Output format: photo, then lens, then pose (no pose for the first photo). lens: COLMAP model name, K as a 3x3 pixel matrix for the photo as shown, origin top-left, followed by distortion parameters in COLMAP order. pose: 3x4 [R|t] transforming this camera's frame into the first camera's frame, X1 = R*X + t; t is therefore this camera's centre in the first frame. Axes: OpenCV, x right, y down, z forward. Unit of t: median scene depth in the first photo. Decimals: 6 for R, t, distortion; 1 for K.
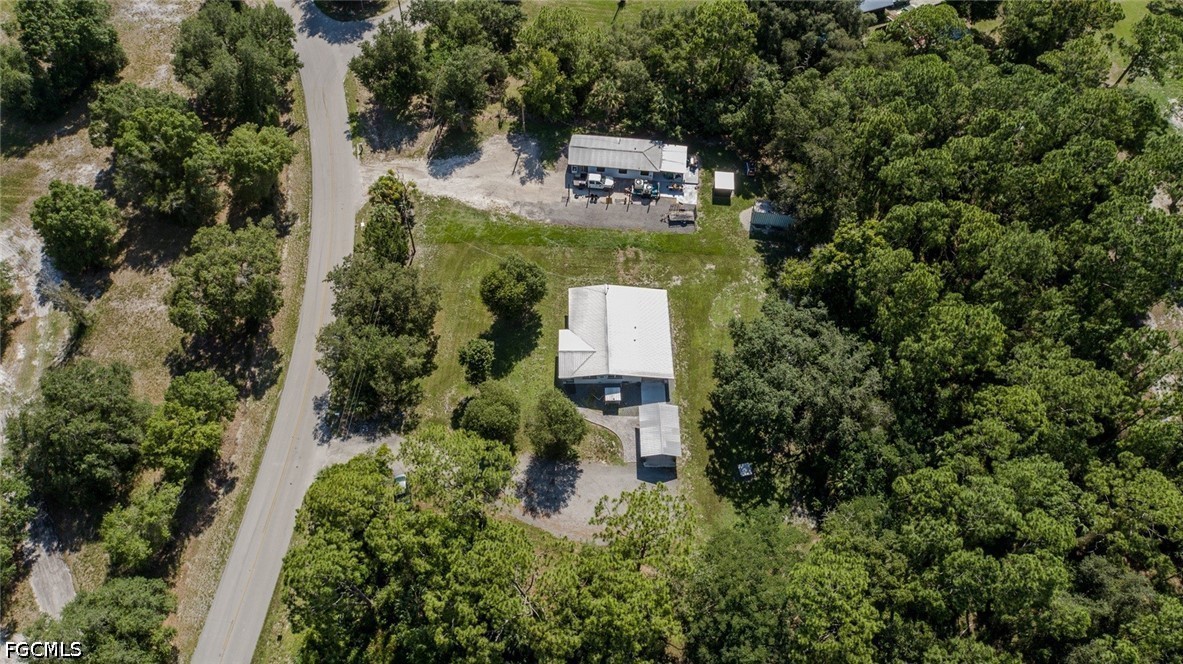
lens RADIAL K [[818.2, 0, 587.7], [0, 818.2, 327.4], [0, 0, 1]] dist [0.000238, 0.003485]
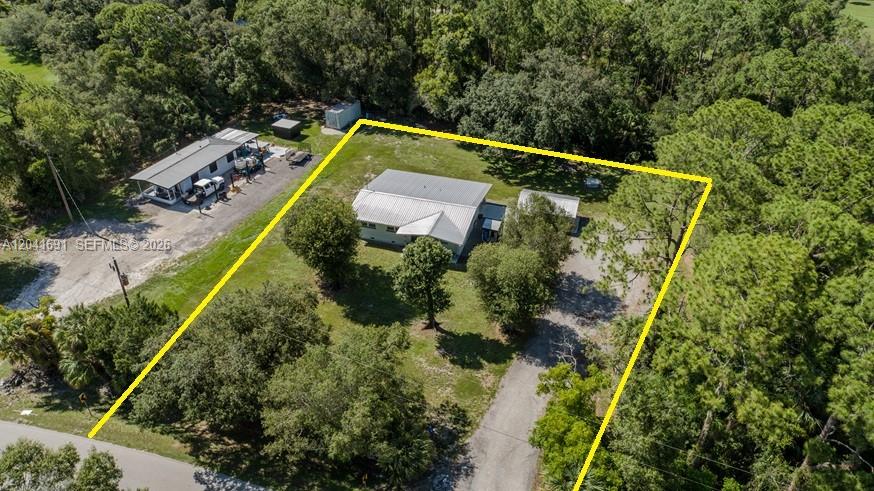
lens RADIAL K [[604.5, 0, 434.2], [0, 604.5, 242.1], [0, 0, 1]] dist [0.000238, 0.003485]
pose [[0.314831, -0.534657, 0.784234, -0.431404], [0.803566, 0.589875, 0.079559, -0.008130], [-0.505137, 0.605136, 0.615343, 0.540897]]
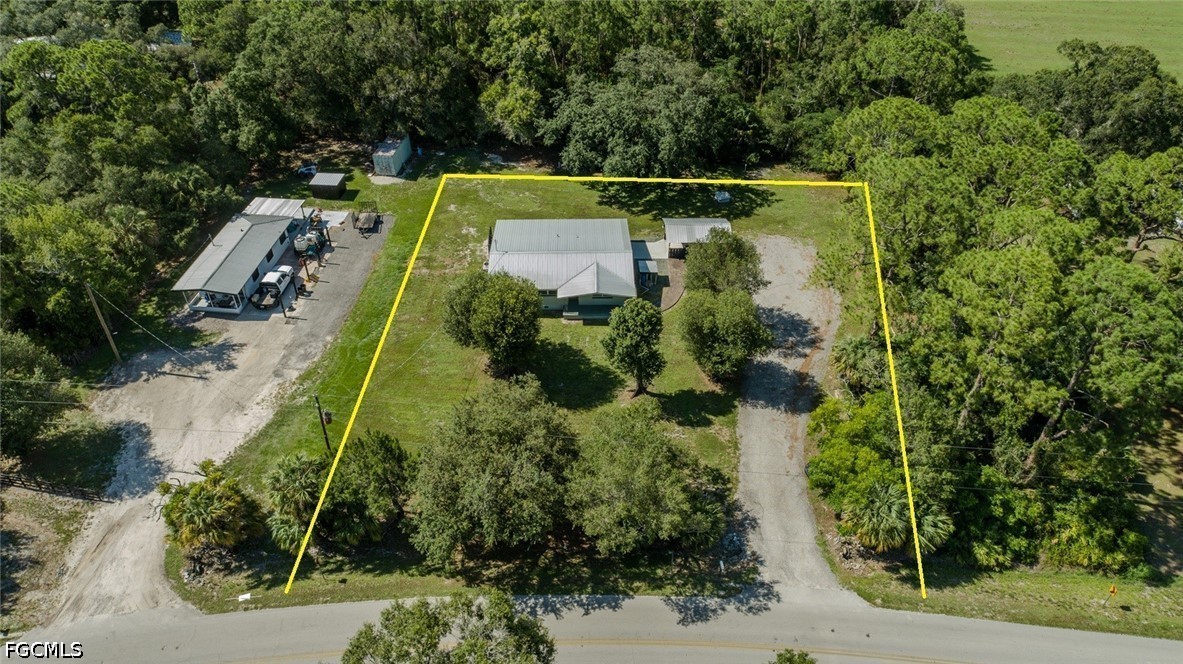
lens RADIAL K [[818.2, 0, 587.7], [0, 818.2, 327.4], [0, 0, 1]] dist [0.000238, 0.003485]
pose [[-0.003897, -0.629046, 0.777358, -0.518032], [0.844991, 0.413639, 0.338957, -0.175440], [-0.534766, 0.658182, 0.529926, 0.552036]]
